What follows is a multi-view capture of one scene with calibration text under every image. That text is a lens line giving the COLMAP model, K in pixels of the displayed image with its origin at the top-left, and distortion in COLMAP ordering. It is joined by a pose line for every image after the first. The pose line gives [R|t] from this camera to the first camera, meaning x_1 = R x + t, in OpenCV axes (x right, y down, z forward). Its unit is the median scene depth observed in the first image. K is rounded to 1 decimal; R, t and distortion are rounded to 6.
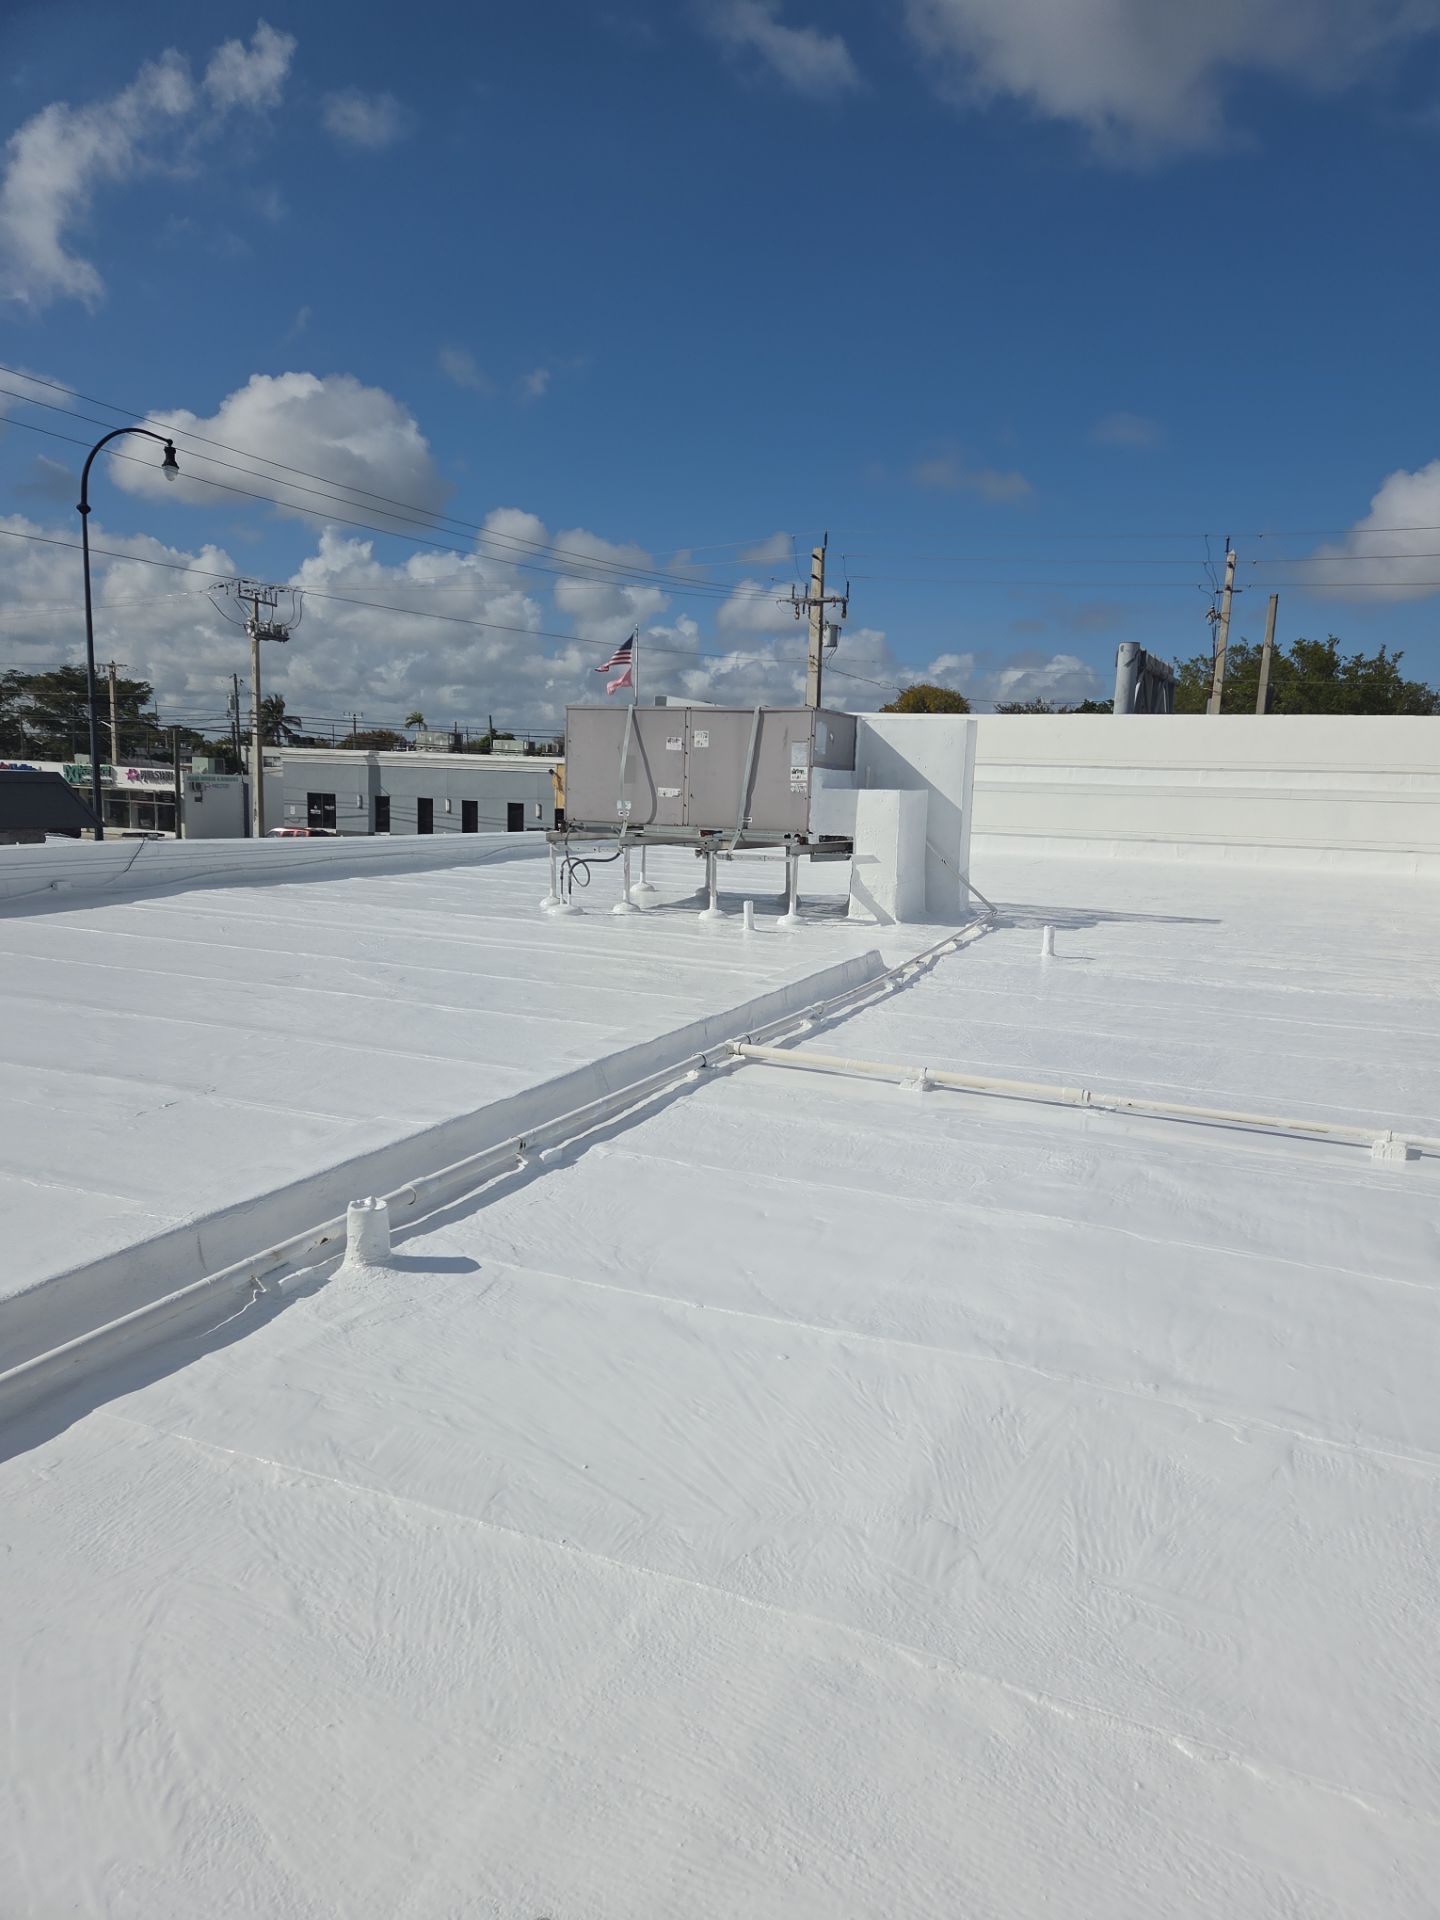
lens RADIAL K [[1269.8, 0, 745.5], [0, 1269.8, 949.1], [0, 0, 1]] dist [0.104076, -0.082105]
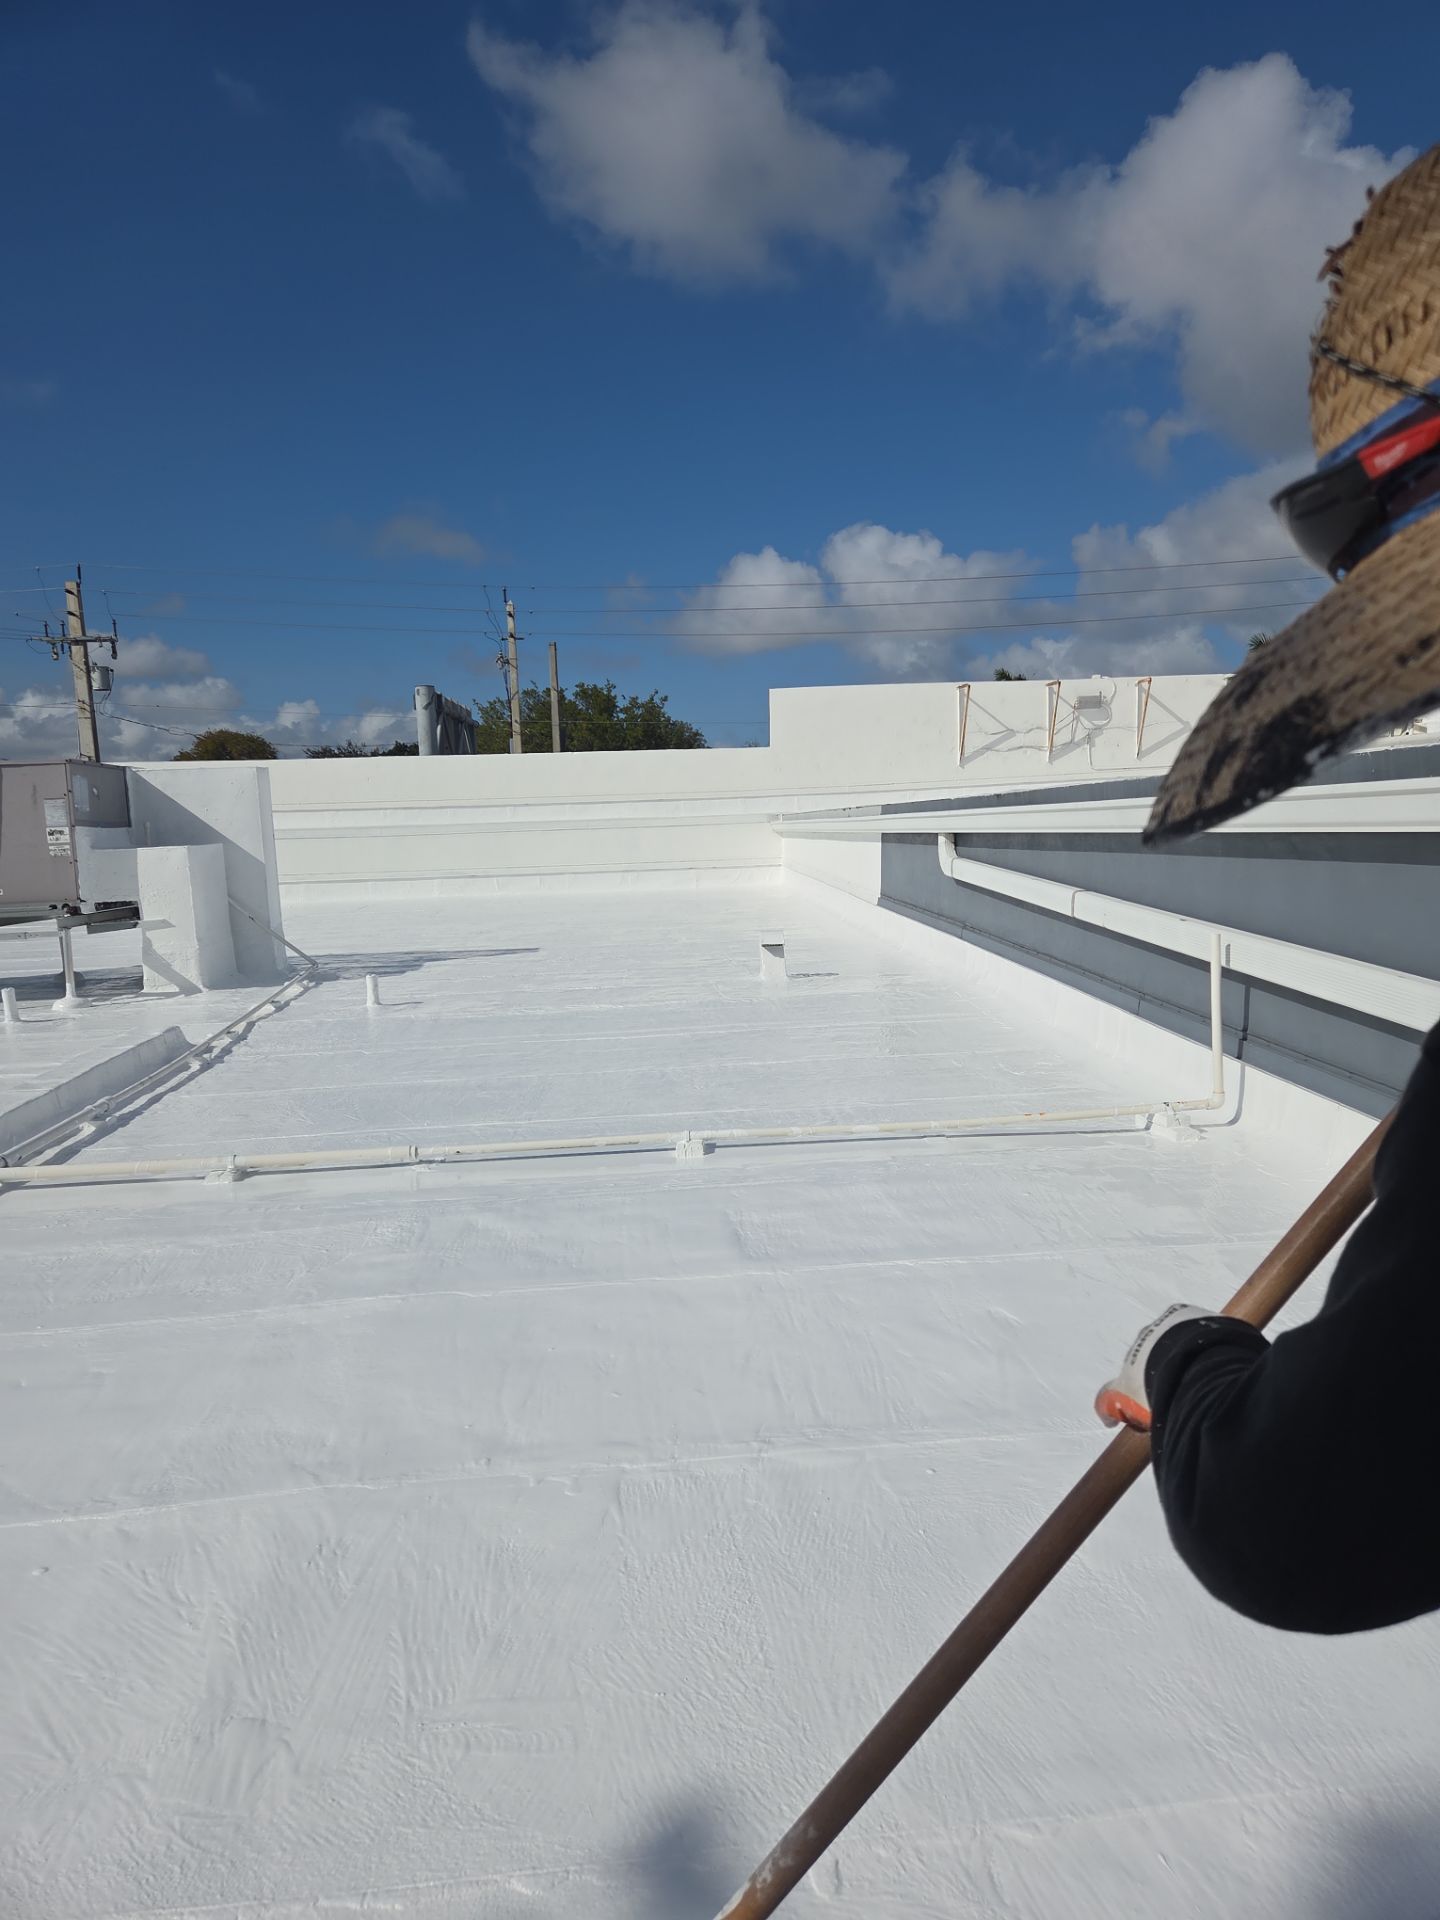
lens RADIAL K [[1247.4, 0, 731.6], [0, 1247.4, 947.0], [0, 0, 1]] dist [0.087013, -0.069713]
pose [[0.875000, -0.111364, 0.471141, 0.043712], [0.125180, 0.992132, 0.002029, -0.010107], [-0.467660, 0.057202, 0.882056, 0.039768]]
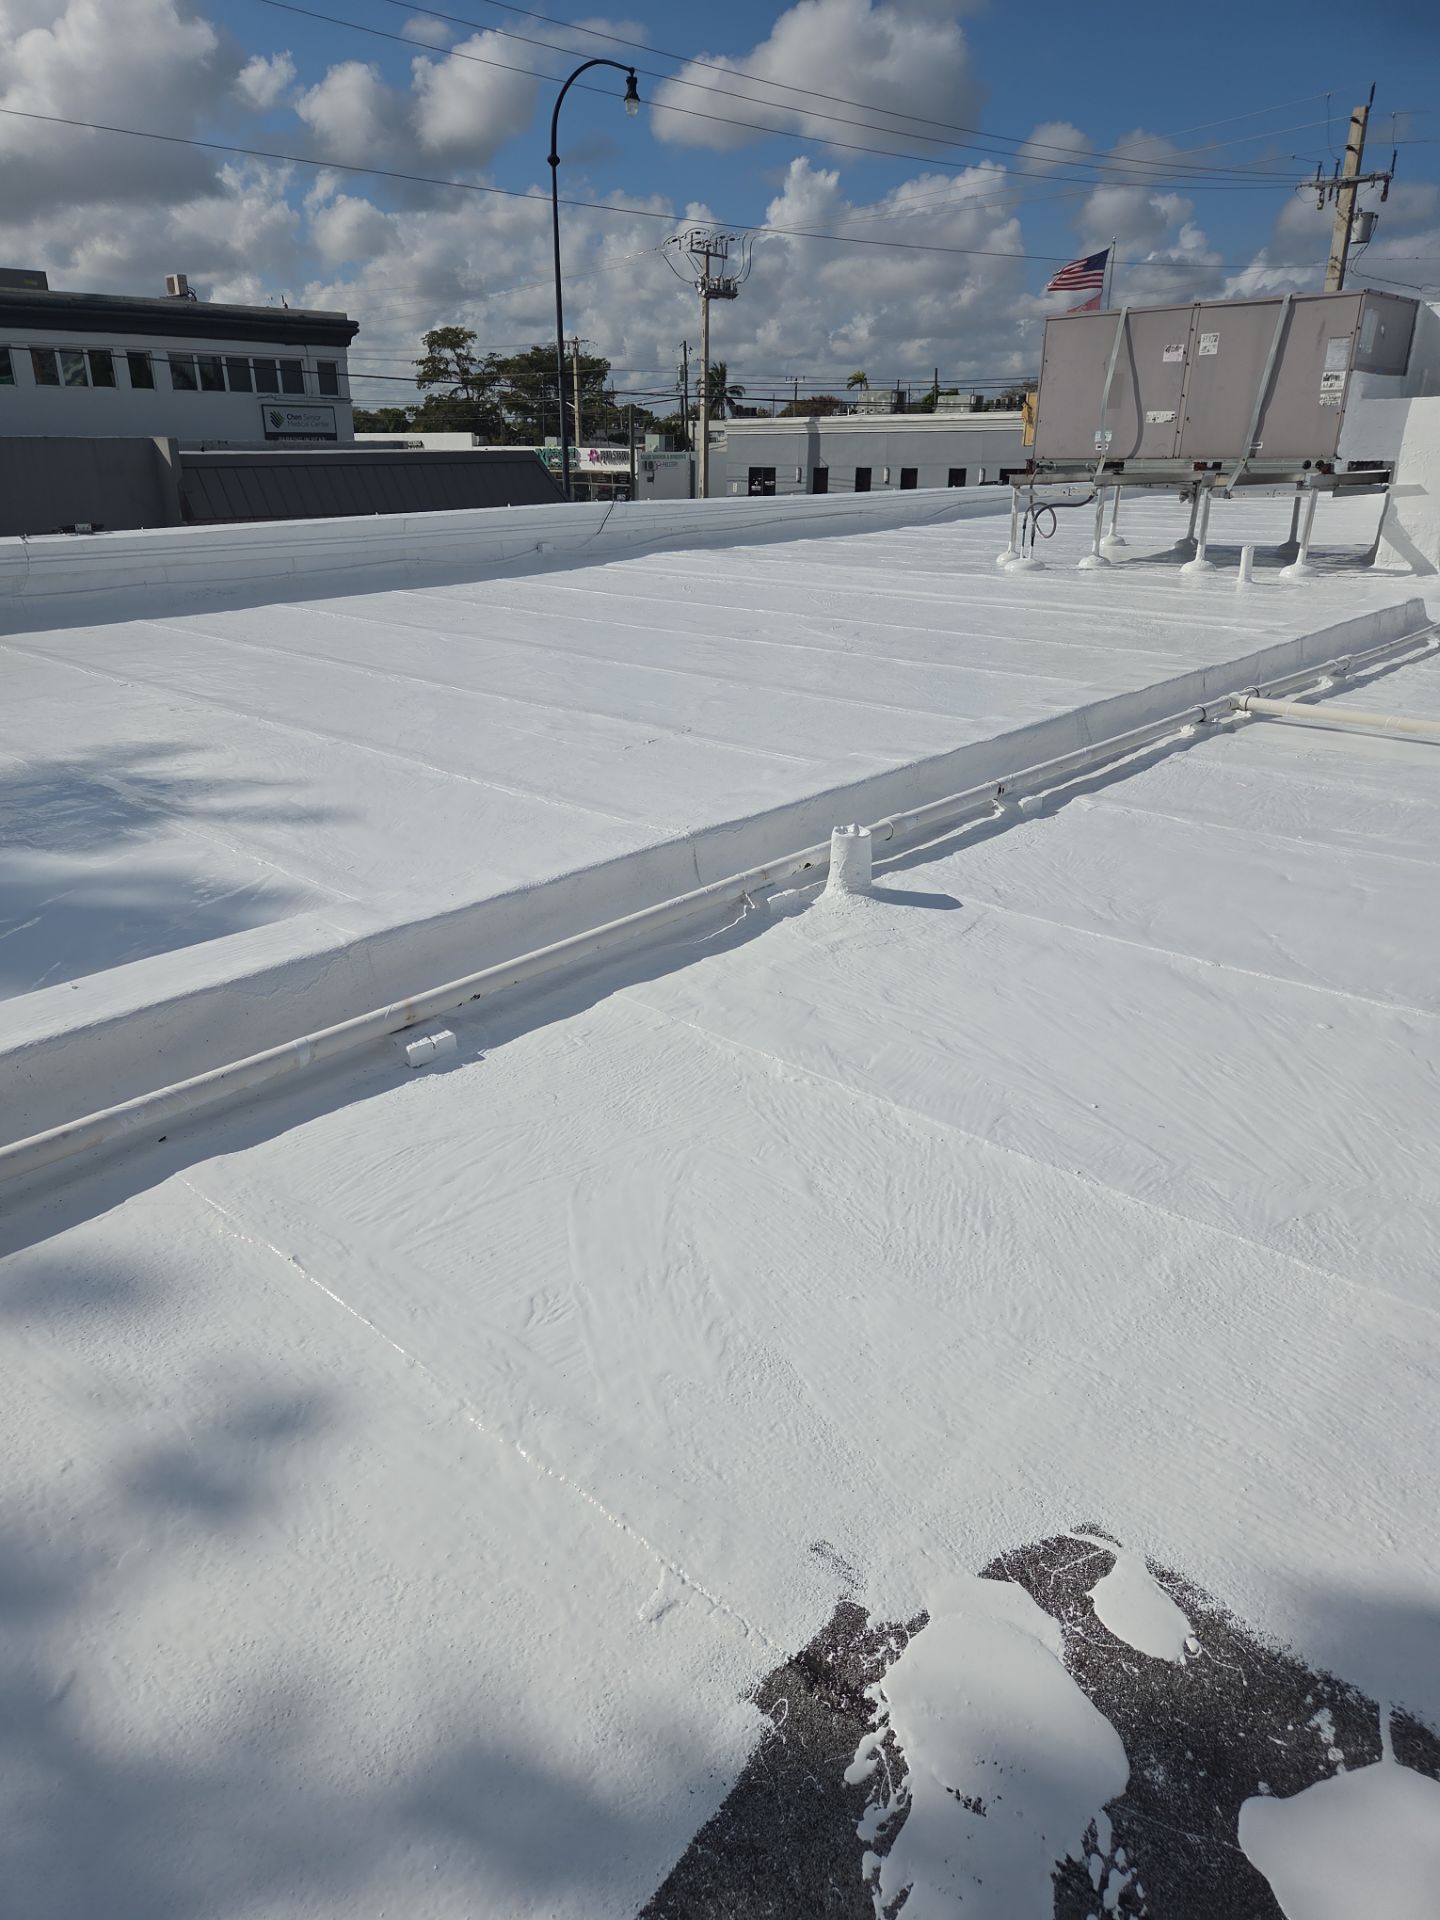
lens RADIAL K [[1237.8, 0, 714.0], [0, 1237.8, 973.8], [0, 0, 1]] dist [0.073902, -0.064059]
pose [[0.940216, 0.094818, -0.327113, -0.049944], [-0.008367, 0.966605, 0.256134, 0.042161], [0.340475, -0.238084, 0.909611, 0.058909]]
